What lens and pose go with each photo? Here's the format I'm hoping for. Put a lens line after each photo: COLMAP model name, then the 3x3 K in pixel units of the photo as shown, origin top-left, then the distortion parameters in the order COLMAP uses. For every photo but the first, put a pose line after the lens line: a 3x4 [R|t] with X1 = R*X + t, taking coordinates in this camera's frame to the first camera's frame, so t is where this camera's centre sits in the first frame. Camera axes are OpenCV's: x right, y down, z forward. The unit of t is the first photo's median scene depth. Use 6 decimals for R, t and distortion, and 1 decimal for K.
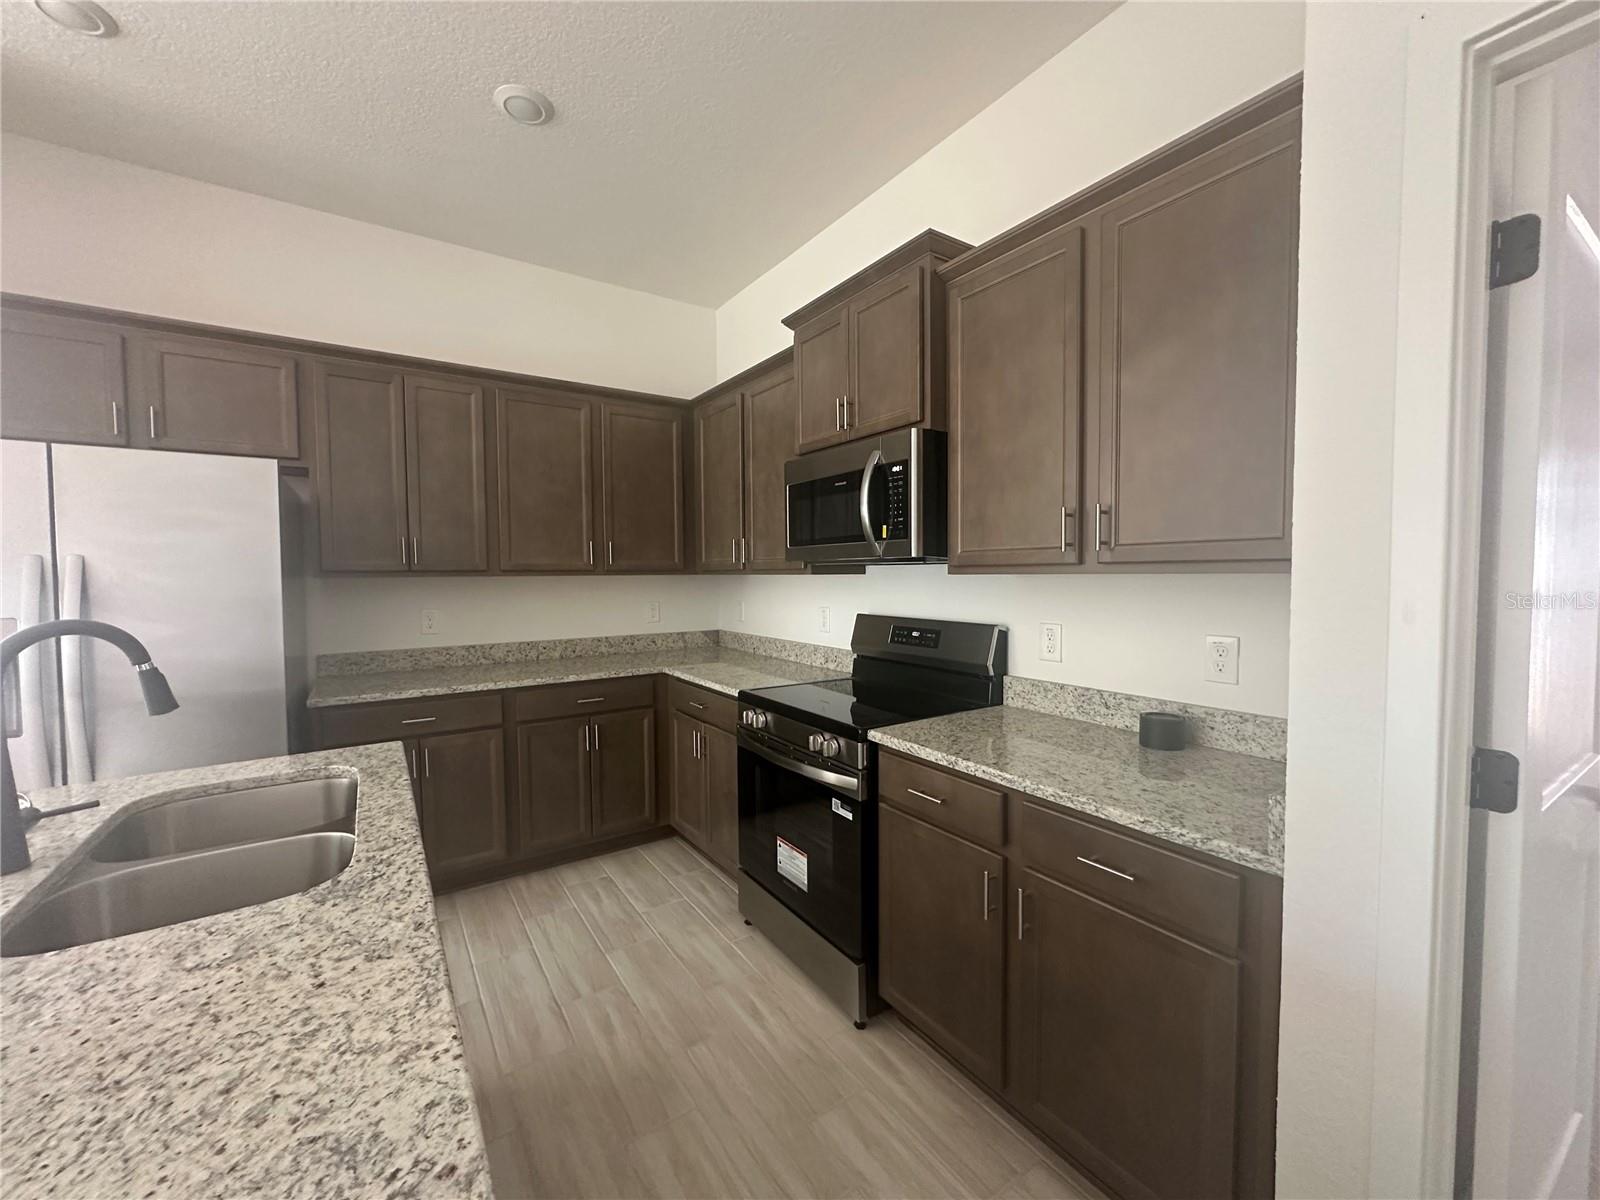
lens RADIAL K [[626.4, 0, 790.5], [0, 626.4, 599.8], [0, 0, 1]] dist [-0.017893, 0.001260]
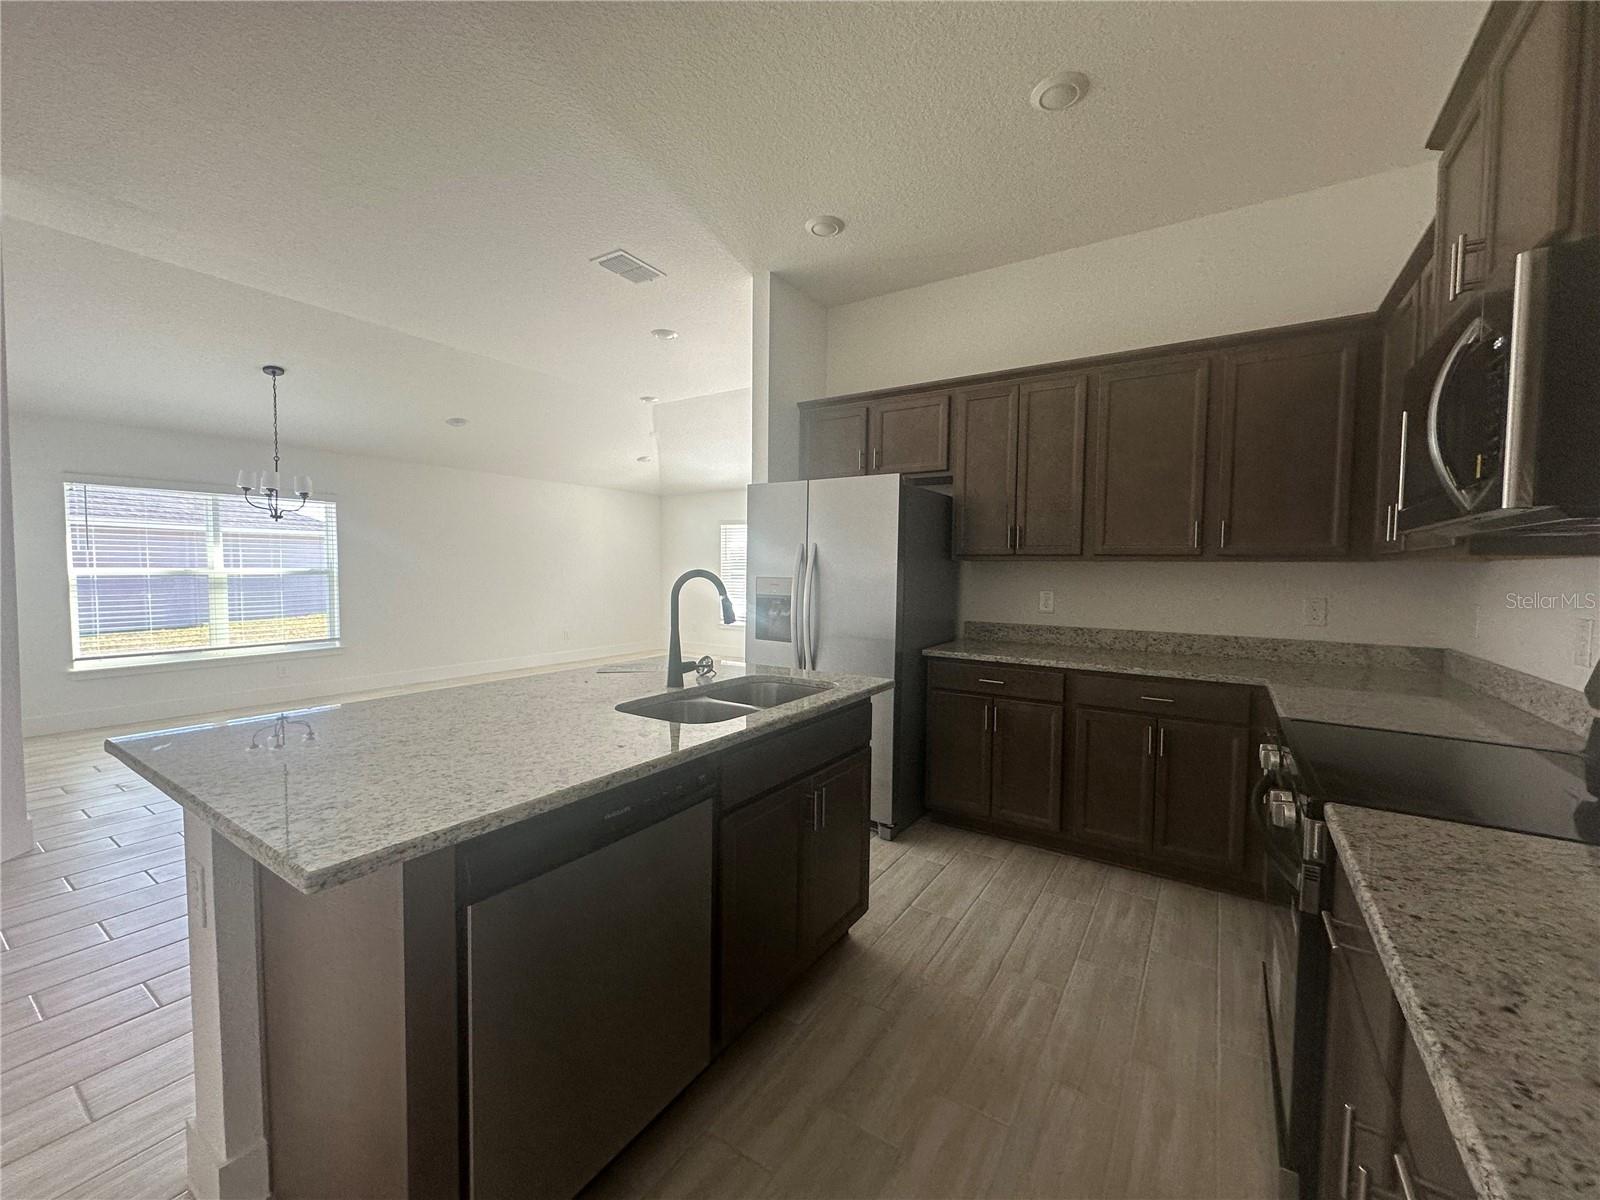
lens RADIAL K [[626.4, 0, 812.8], [0, 626.4, 599.5], [0, 0, 1]] dist [-0.017893, 0.001260]
pose [[0.396274, 0.057991, -0.916299, 0.327201], [-0.055125, 0.997706, 0.039303, 0.011851], [0.916476, 0.034936, 0.398562, 0.211206]]
